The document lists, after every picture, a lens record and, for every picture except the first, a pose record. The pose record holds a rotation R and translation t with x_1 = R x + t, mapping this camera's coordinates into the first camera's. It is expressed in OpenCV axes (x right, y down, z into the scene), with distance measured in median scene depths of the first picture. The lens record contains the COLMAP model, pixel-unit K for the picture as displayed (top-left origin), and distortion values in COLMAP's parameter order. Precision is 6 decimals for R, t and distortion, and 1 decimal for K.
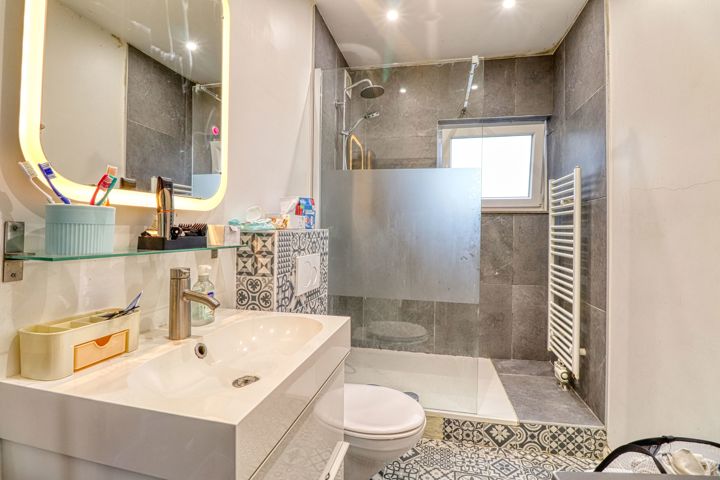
lens RADIAL K [[332.7, 0, 362.2], [0, 332.7, 226.6], [0, 0, 1]] dist [0.000039, -0.012497]
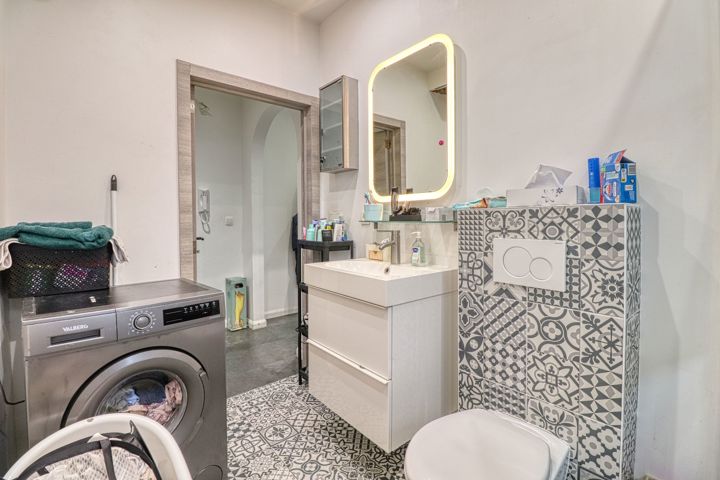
lens RADIAL K [[332.7, 0, 362.2], [0, 332.7, 226.6], [0, 0, 1]] dist [0.000039, -0.012497]
pose [[-0.593815, 0.007475, -0.804567, 0.814527], [0.002614, 0.999969, 0.007361, 0.058804], [0.804598, 0.002268, -0.593816, 1.371213]]
